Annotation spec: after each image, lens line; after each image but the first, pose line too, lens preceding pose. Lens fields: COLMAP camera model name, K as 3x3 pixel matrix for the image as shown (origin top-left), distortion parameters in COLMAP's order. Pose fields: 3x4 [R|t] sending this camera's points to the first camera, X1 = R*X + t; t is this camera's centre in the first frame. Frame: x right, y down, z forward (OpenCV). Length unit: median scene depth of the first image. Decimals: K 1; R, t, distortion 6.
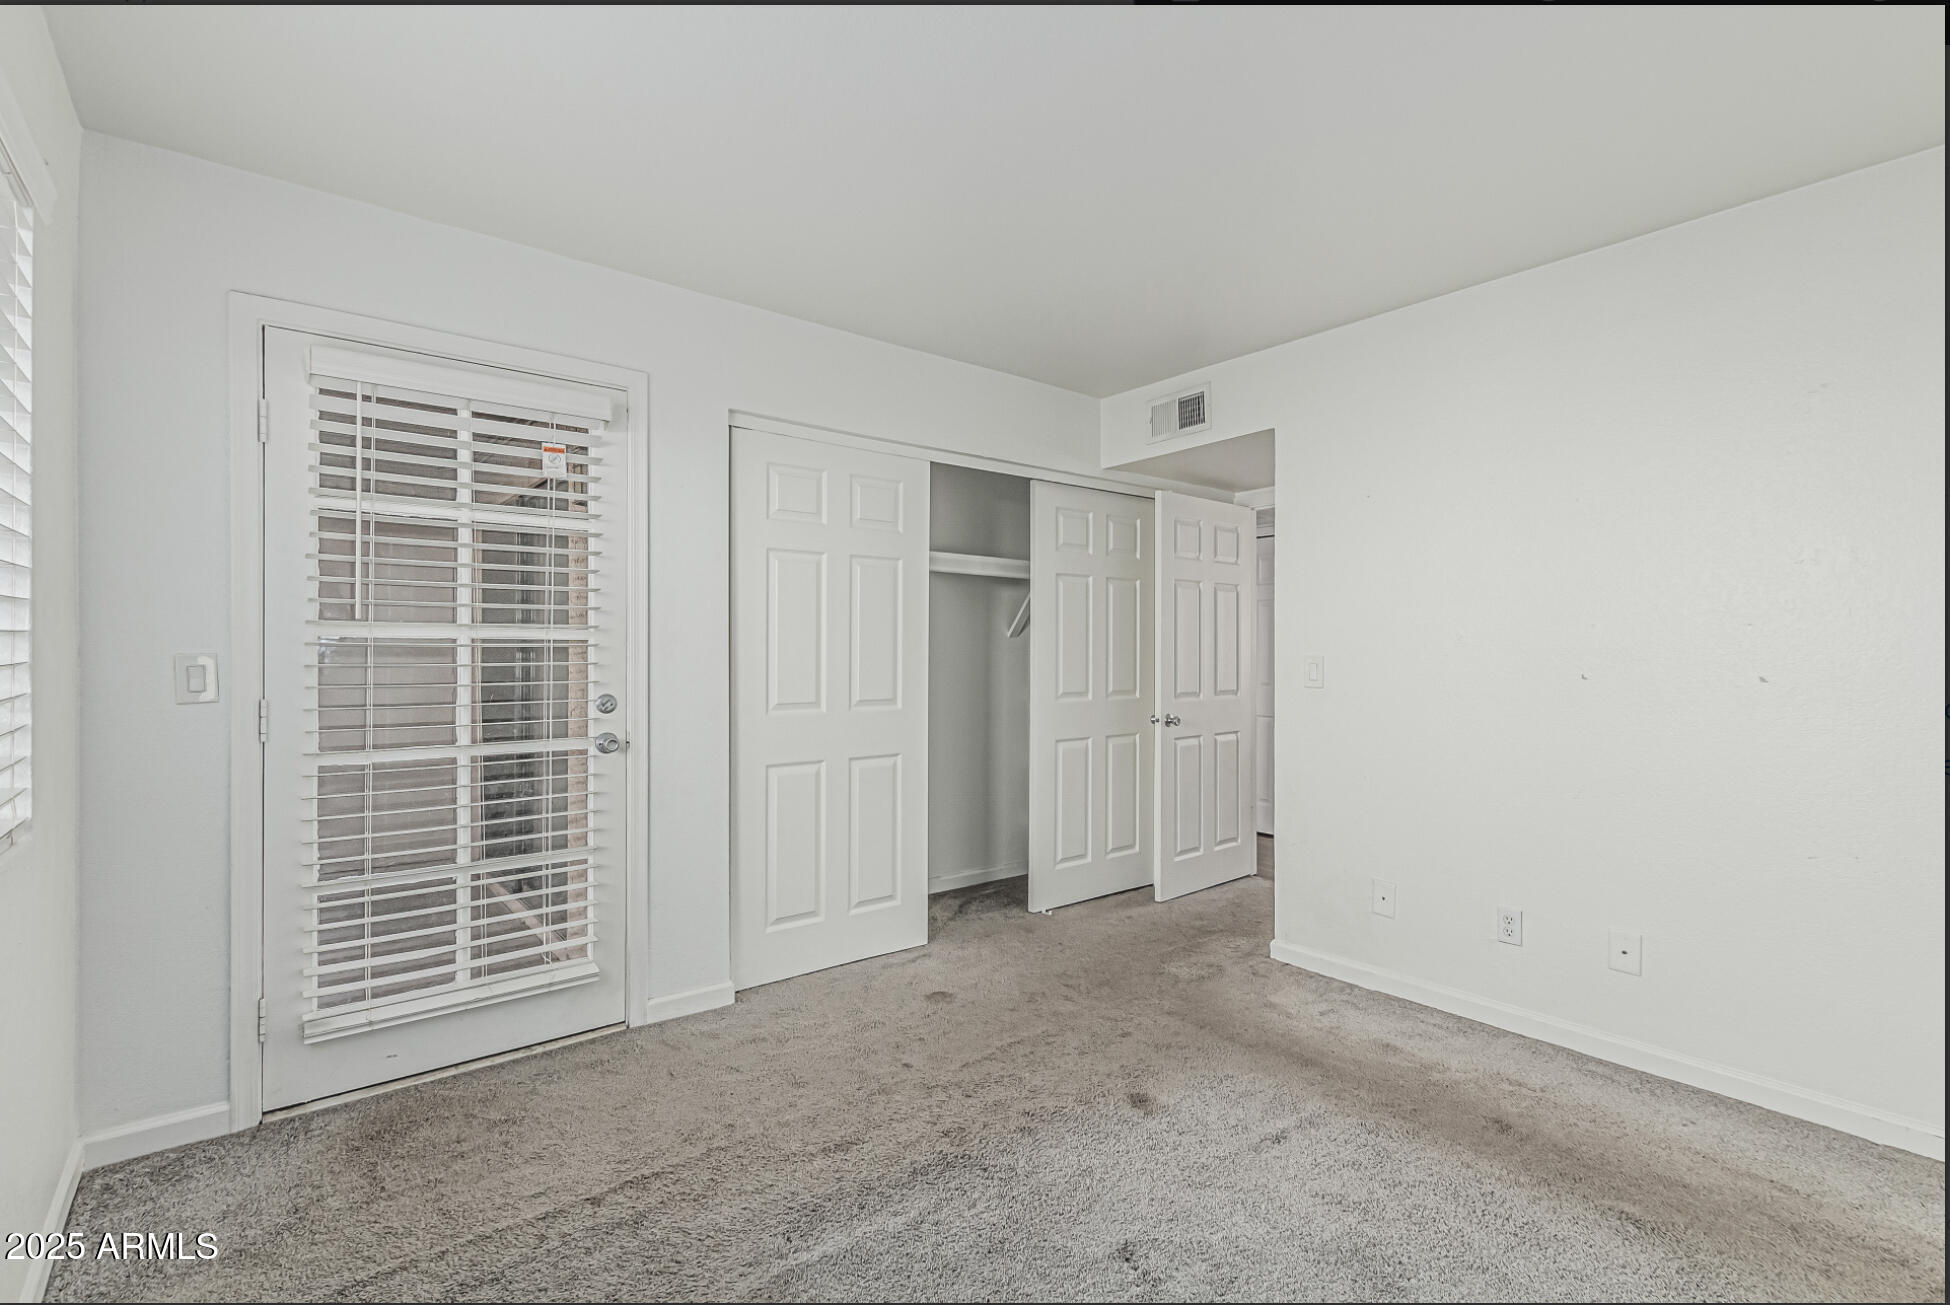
lens RADIAL K [[890.1, 0, 971.7], [0, 890.1, 652.5], [0, 0, 1]] dist [0.008508, -0.000447]
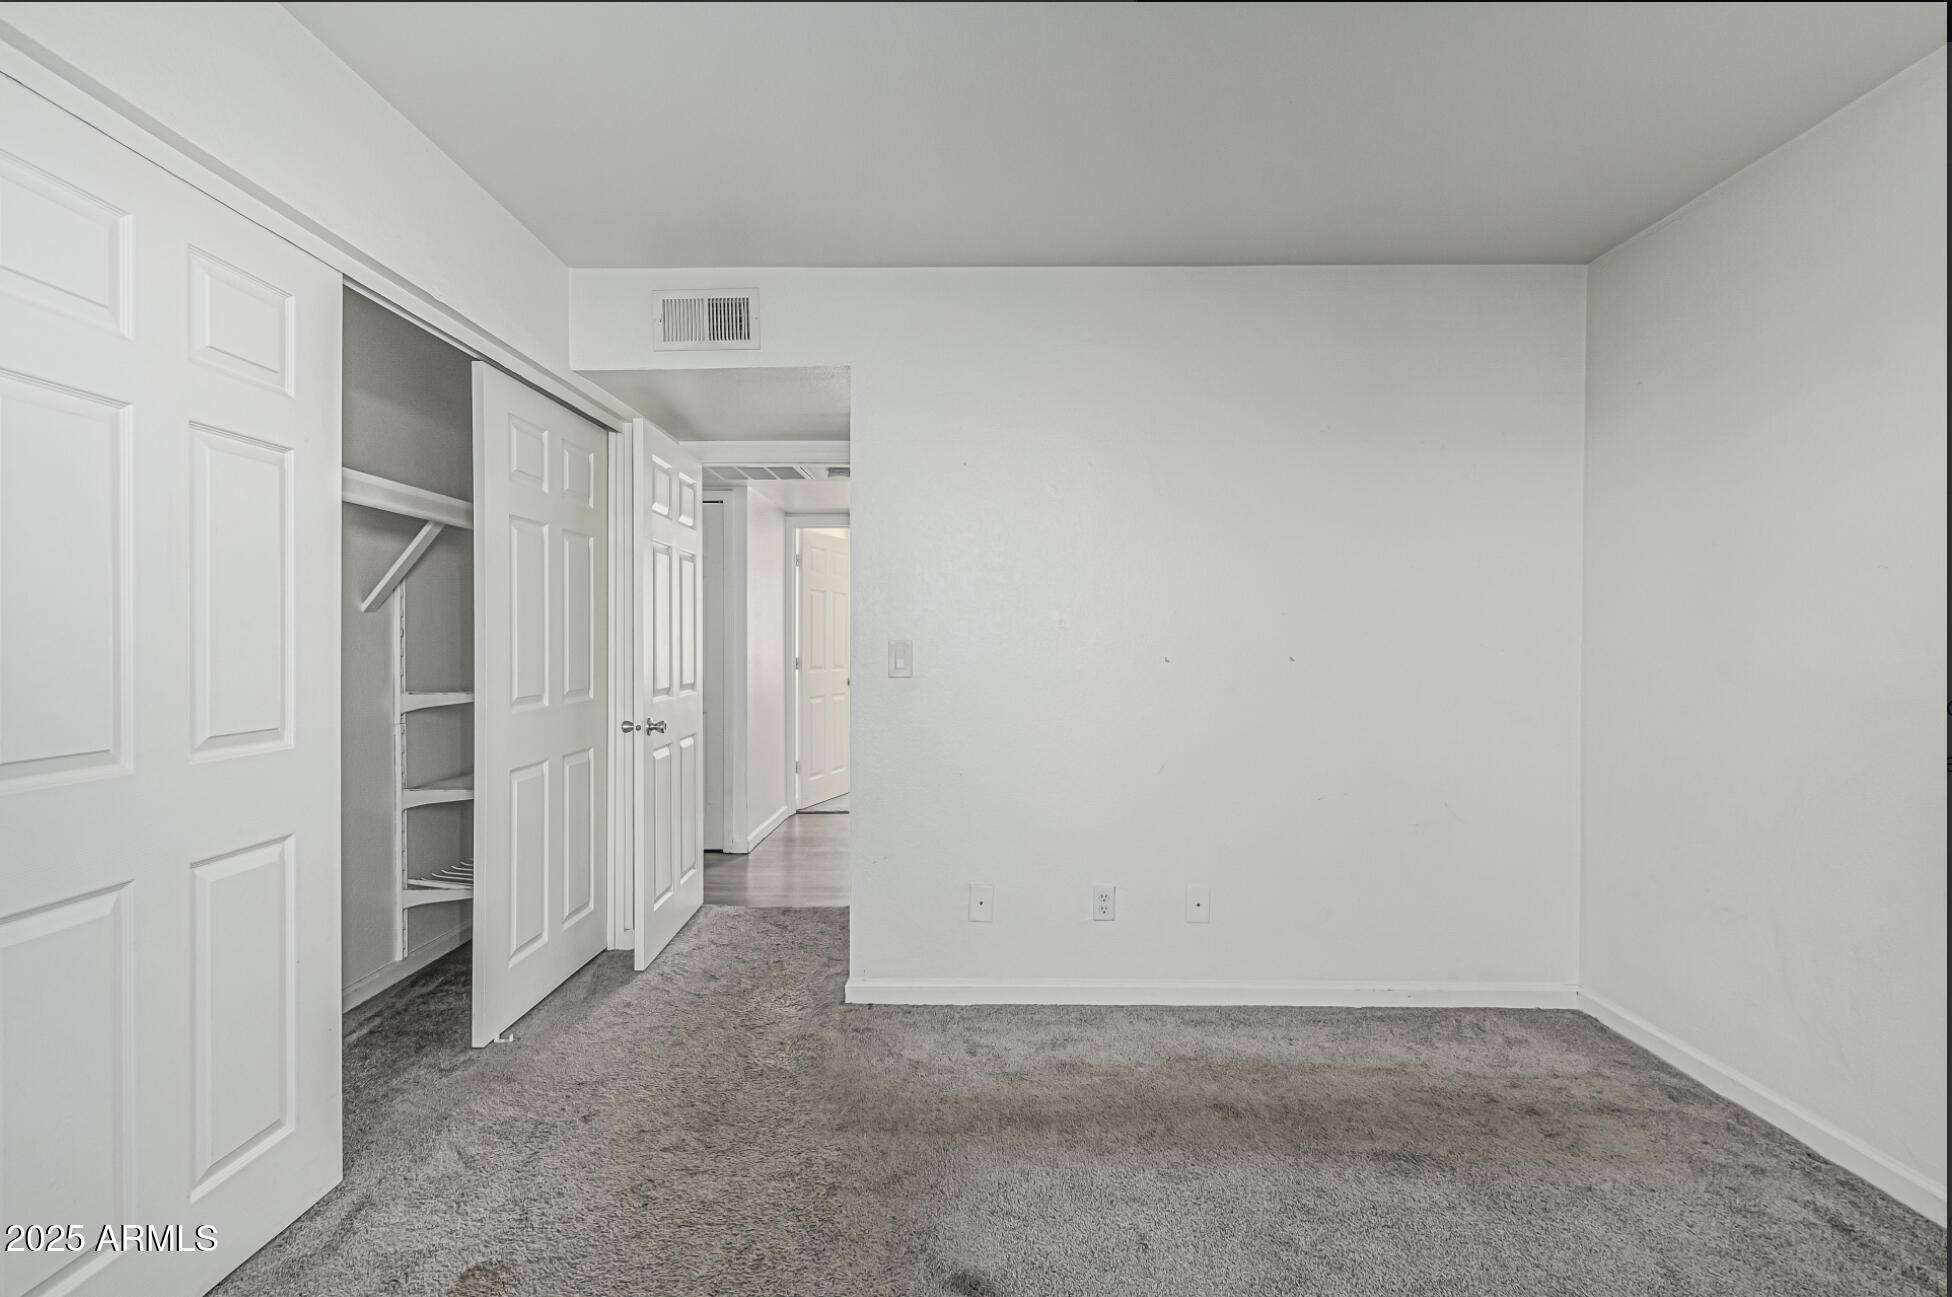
lens RADIAL K [[891.0, 0, 984.9], [0, 891.0, 650.3], [0, 0, 1]] dist [0.008508, -0.000447]
pose [[0.638199, -0.009691, 0.769810, -0.233563], [0.000217, 0.999923, 0.012408, 0.002700], [-0.769871, -0.007751, 0.638152, 0.392985]]
